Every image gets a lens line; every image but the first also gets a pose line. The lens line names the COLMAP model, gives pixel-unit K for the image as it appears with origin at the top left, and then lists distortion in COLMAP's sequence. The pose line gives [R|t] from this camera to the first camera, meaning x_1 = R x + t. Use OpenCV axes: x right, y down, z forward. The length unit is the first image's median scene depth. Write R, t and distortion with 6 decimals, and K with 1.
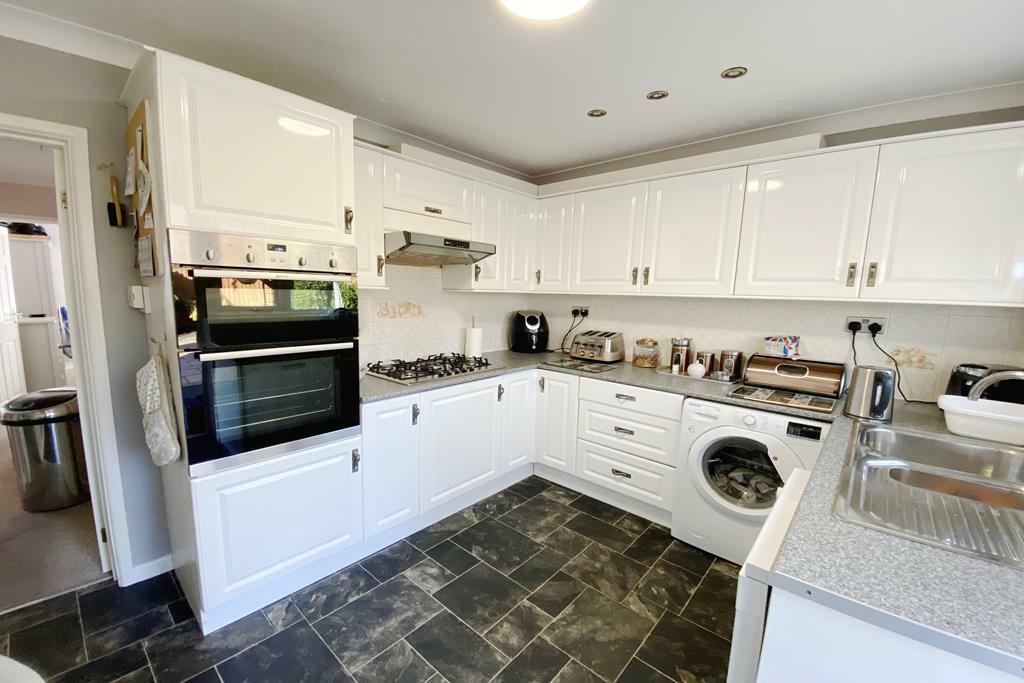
lens RADIAL K [[418.0, 0, 514.1], [0, 418.0, 348.7], [0, 0, 1]] dist [0.060874, -0.046820]
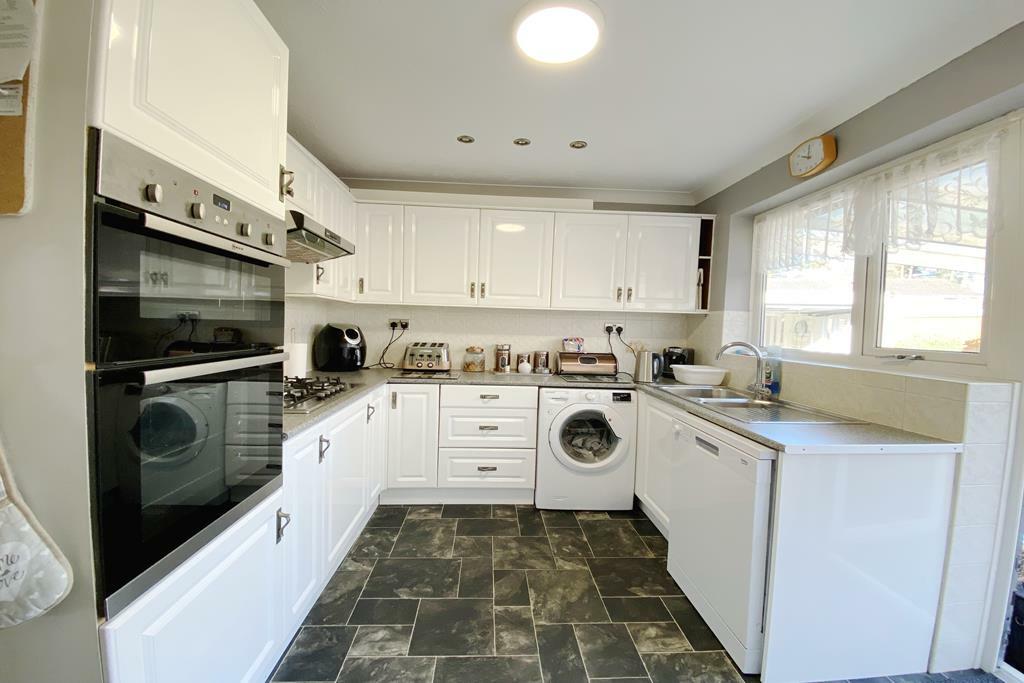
lens RADIAL K [[415.8, 0, 512.0], [0, 415.8, 341.5], [0, 0, 1]] dist [0.076689, -0.046145]
pose [[0.716677, -0.030291, 0.696747, -0.474800], [0.087981, 0.995001, -0.047240, 0.029456], [-0.691833, 0.095157, 0.715760, 0.171055]]
